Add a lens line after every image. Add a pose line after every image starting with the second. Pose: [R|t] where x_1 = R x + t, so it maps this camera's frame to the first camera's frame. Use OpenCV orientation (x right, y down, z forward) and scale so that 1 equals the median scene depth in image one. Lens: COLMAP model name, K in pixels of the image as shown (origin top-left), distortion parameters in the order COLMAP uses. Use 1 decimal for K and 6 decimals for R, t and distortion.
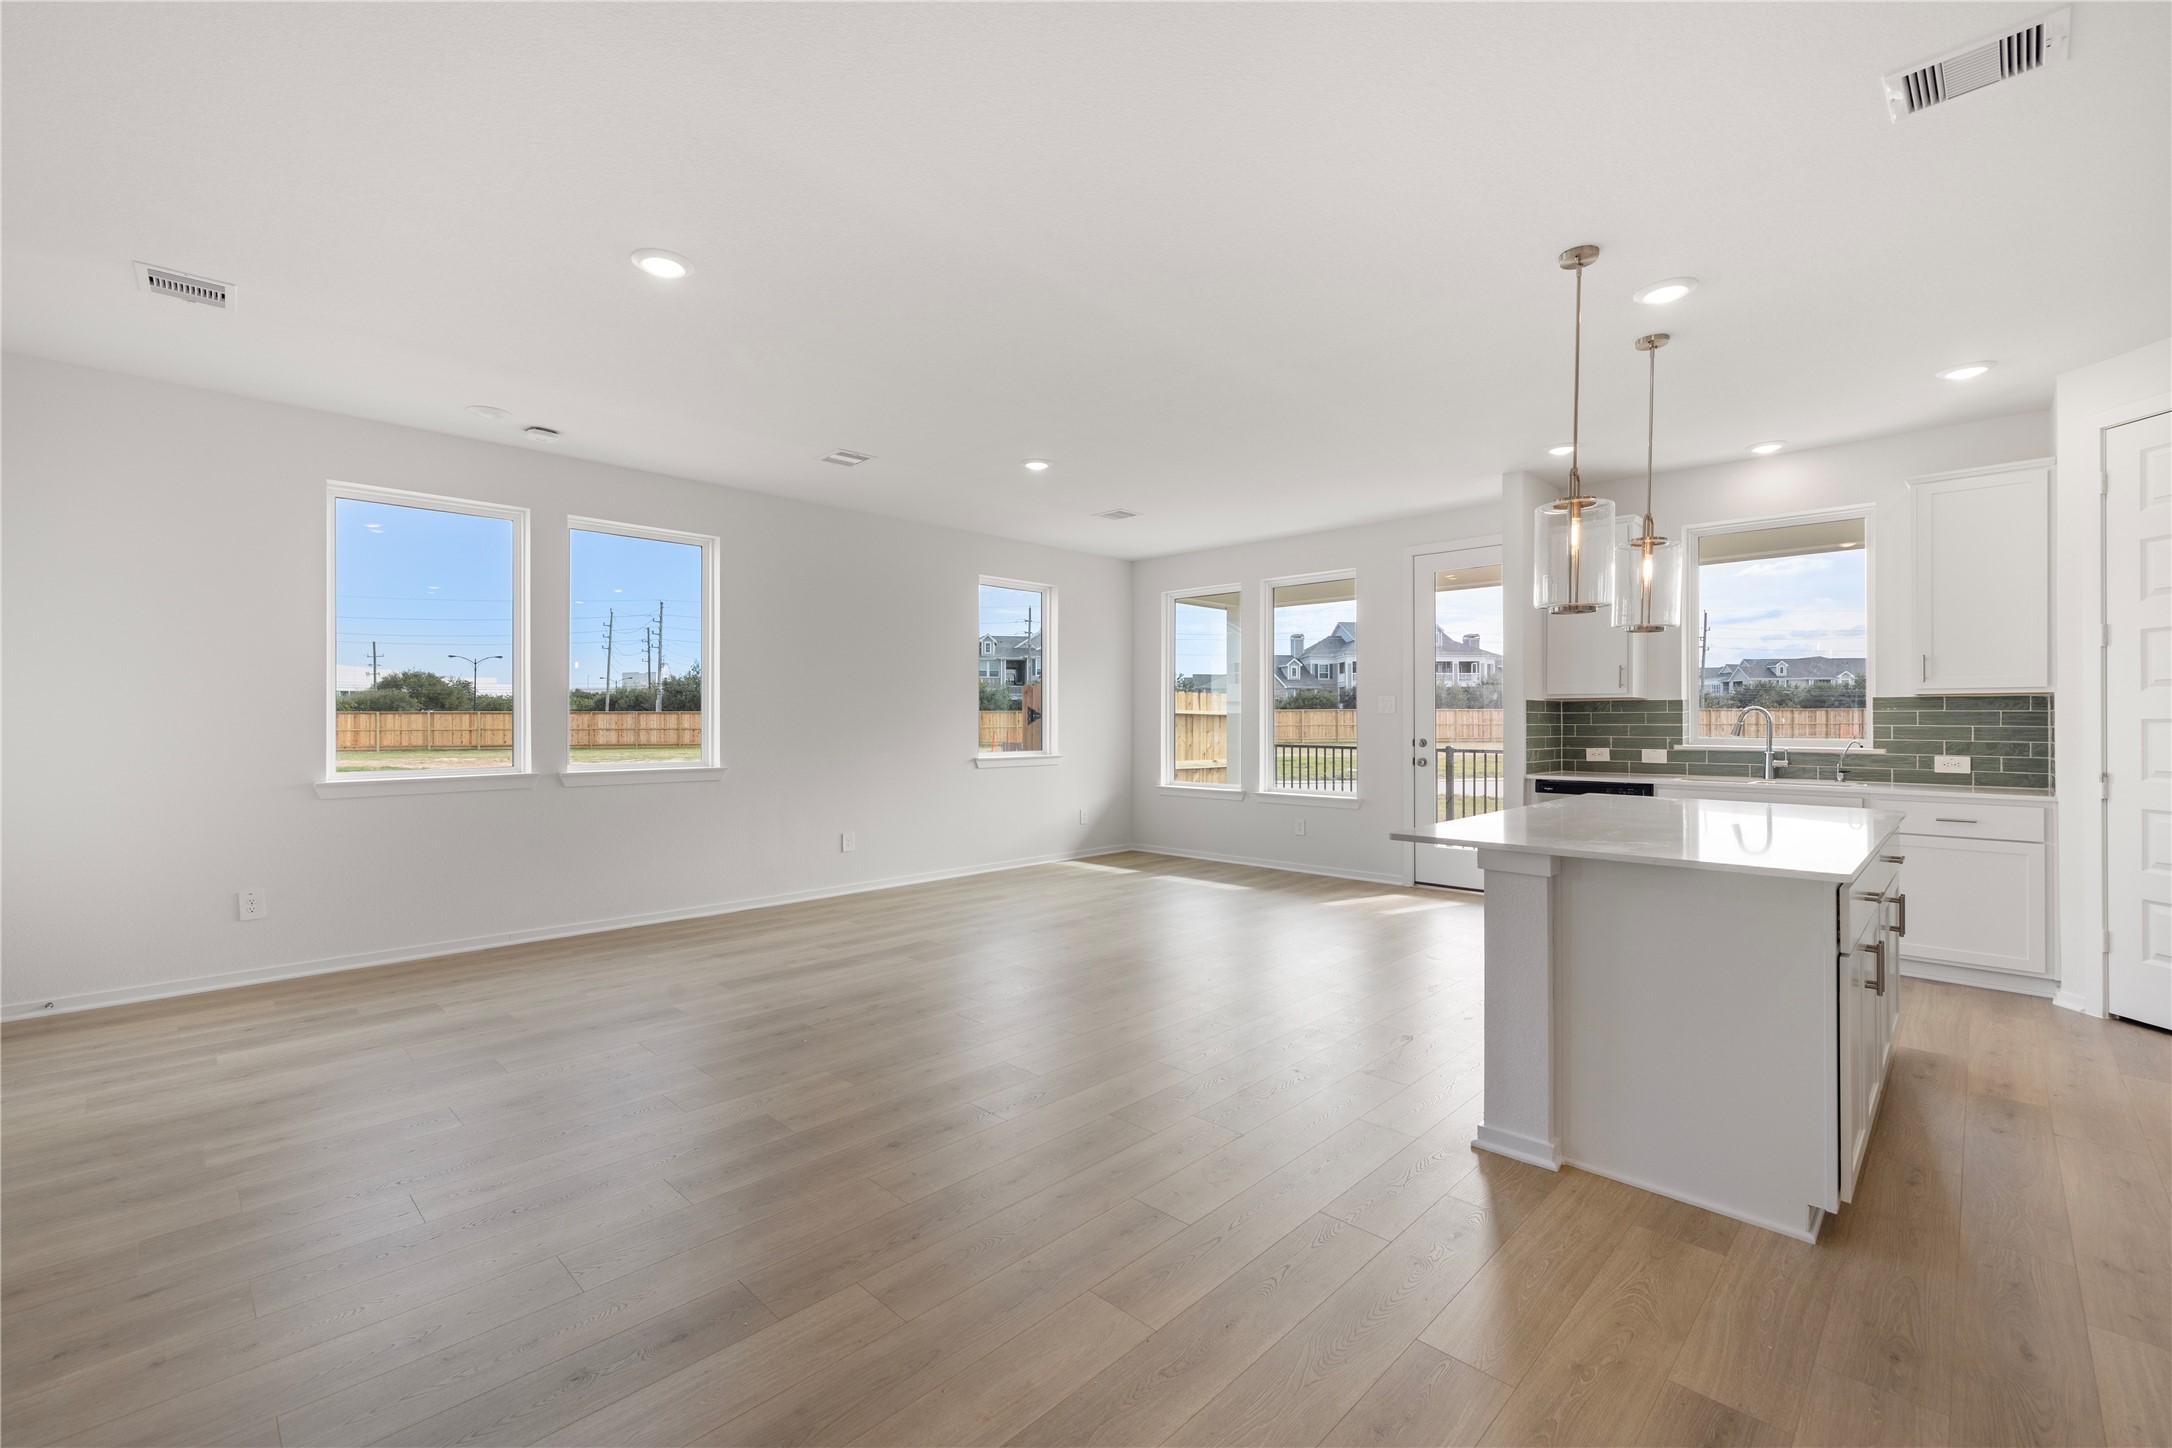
lens RADIAL K [[919.8, 0, 1074.1], [0, 919.8, 715.9], [0, 0, 1]] dist [0.000889, 0.000206]
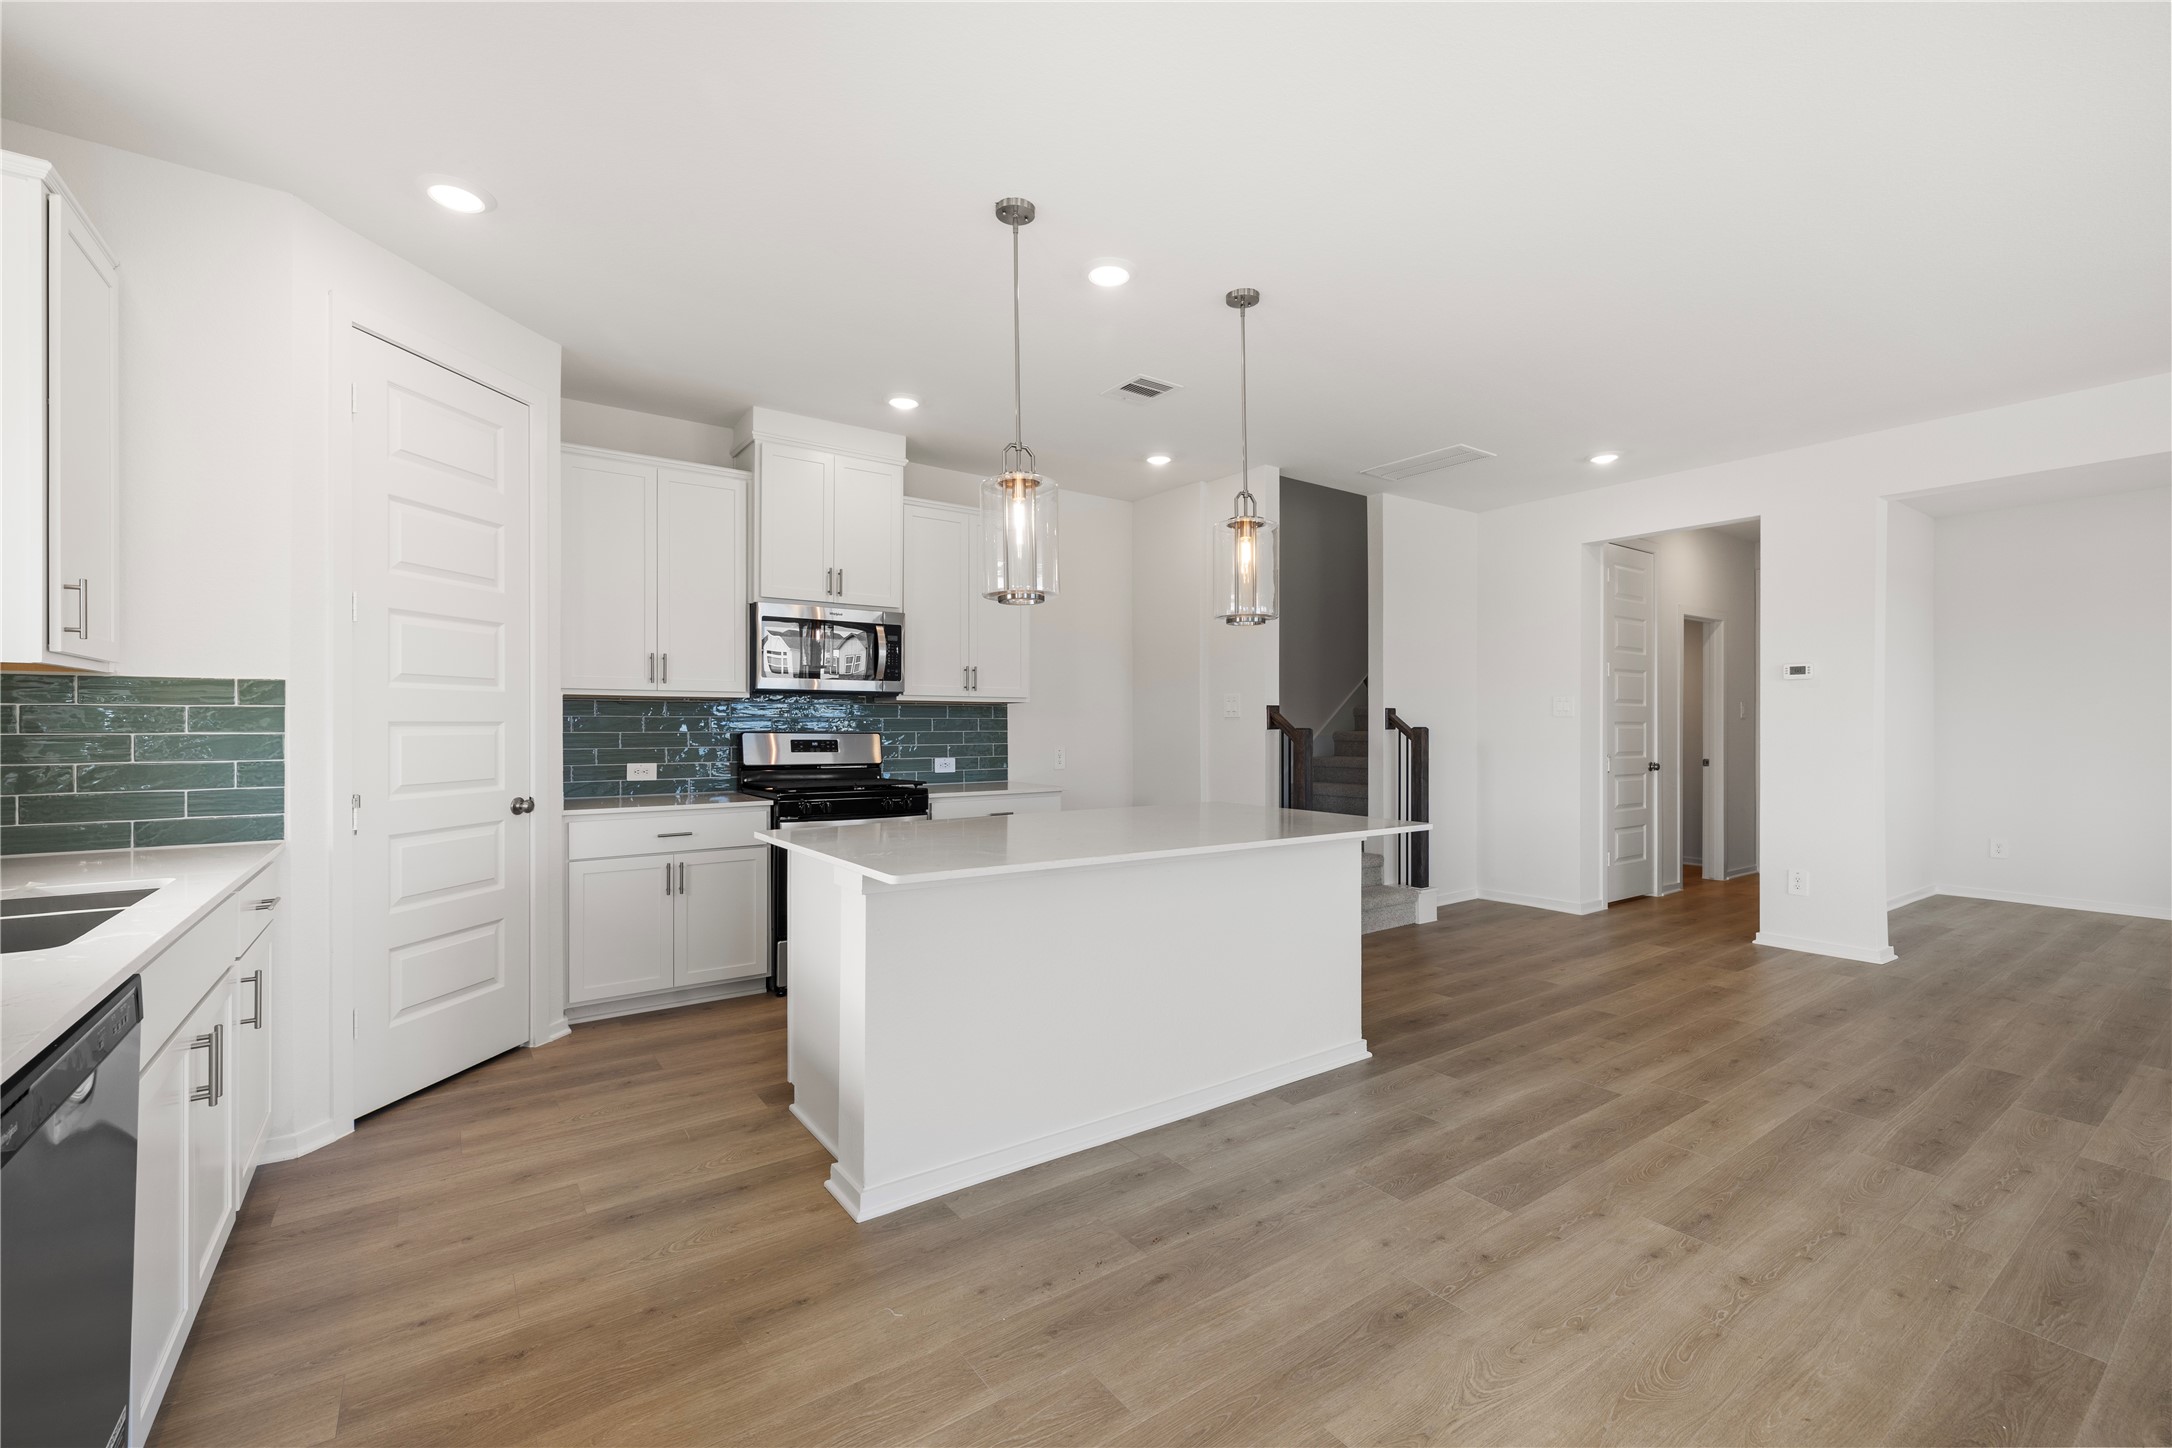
lens RADIAL K [[911.5, 0, 1080.7], [0, 911.5, 722.5], [0, 0, 1]] dist [0.004729, 0.000361]
pose [[-0.984704, -0.002628, 0.174214, 0.333891], [-0.003765, 0.999974, -0.006197, 0.005226], [-0.174193, -0.006758, -0.984688, 1.272760]]
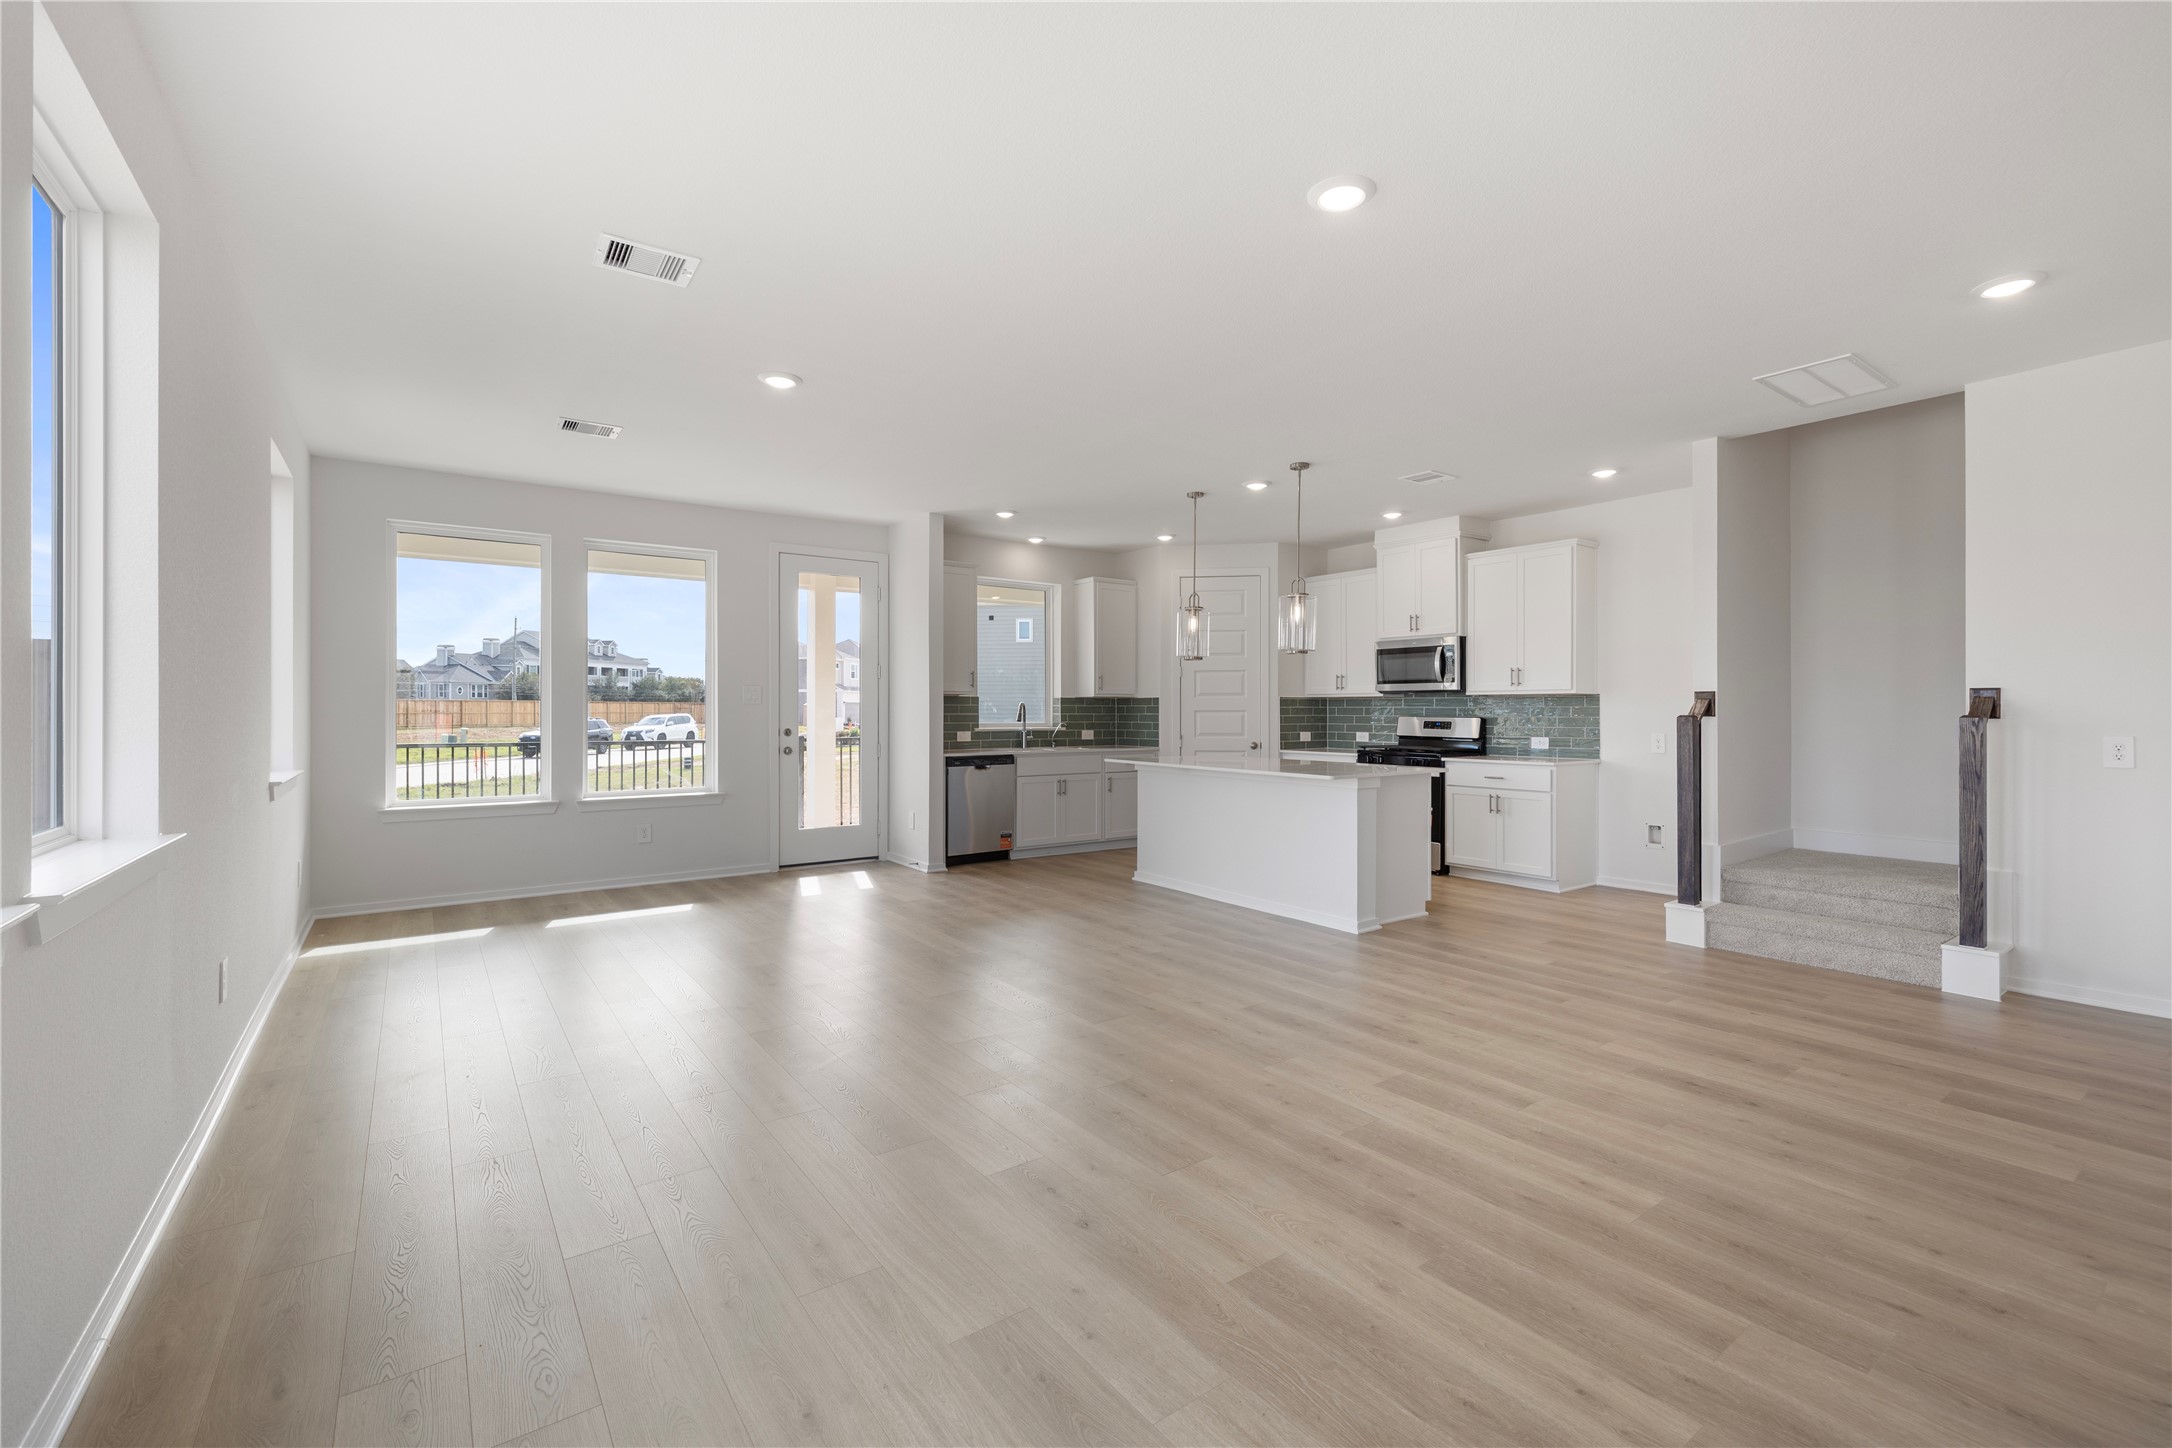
lens RADIAL K [[920.7, 0, 1090.4], [0, 920.7, 716.5], [0, 0, 1]] dist [0.000753, 0.000365]
pose [[0.160076, -0.007341, 0.987077, -0.841768], [-0.004950, 0.999954, 0.008240, 0.000967], [-0.987092, -0.006205, 0.160032, 0.680032]]
